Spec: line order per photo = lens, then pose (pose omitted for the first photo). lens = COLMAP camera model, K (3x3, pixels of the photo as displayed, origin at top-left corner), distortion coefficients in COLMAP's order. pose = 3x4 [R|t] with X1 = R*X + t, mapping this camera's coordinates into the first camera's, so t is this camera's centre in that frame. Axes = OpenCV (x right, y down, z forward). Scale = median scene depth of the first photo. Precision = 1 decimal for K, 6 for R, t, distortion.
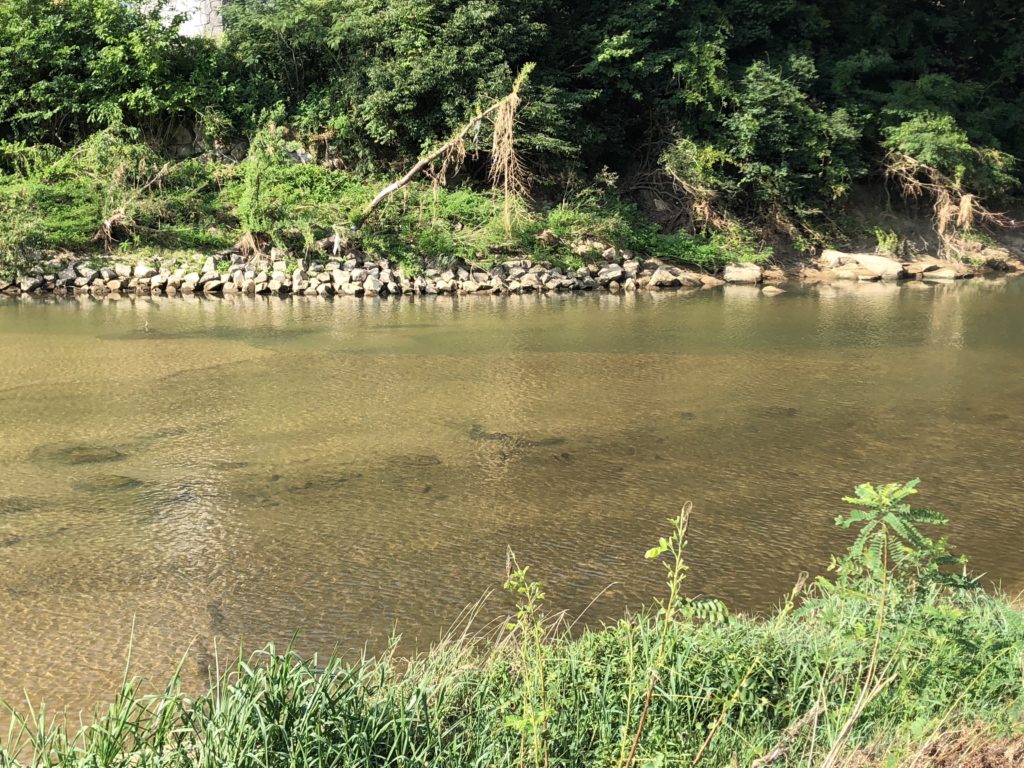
lens RADIAL K [[1338.5, 0, 506.9], [0, 1338.5, 393.3], [0, 0, 1]] dist [0.050020, 0.000000]
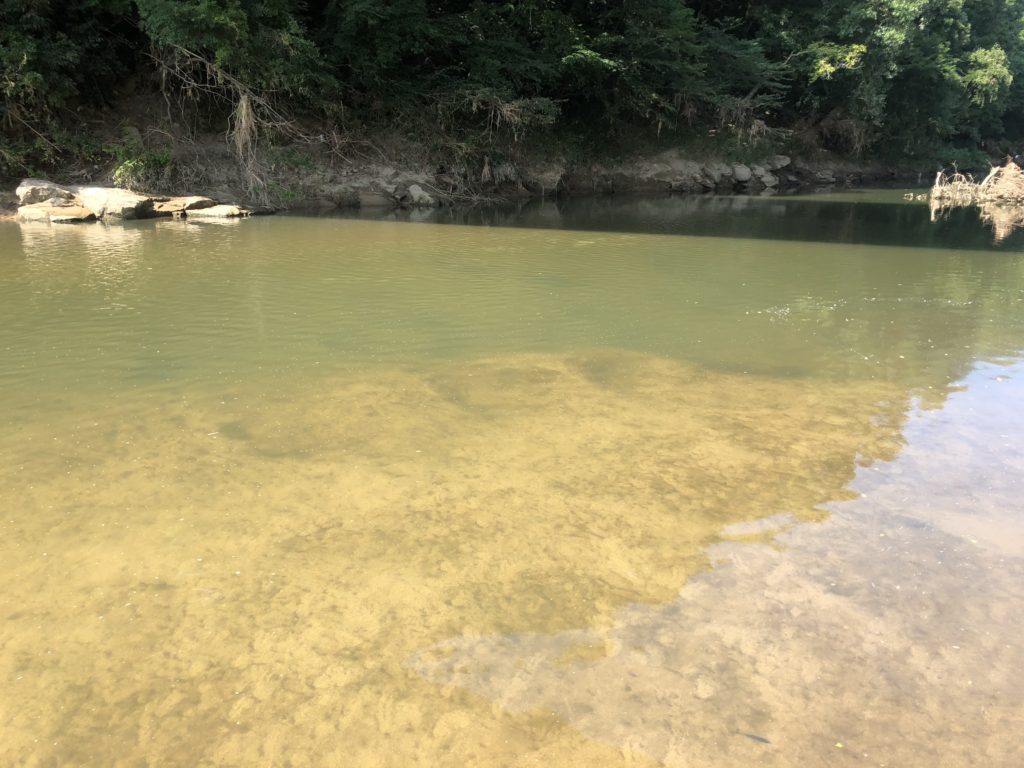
lens RADIAL K [[849.9, 0, 510.9], [0, 849.9, 374.7], [0, 0, 1]] dist [0.027973, -0.014309]
pose [[0.973318, -0.066685, 0.219558, 0.377031], [0.047748, 0.994755, 0.090459, -0.037765], [-0.224439, -0.077562, 0.971397, 0.539186]]
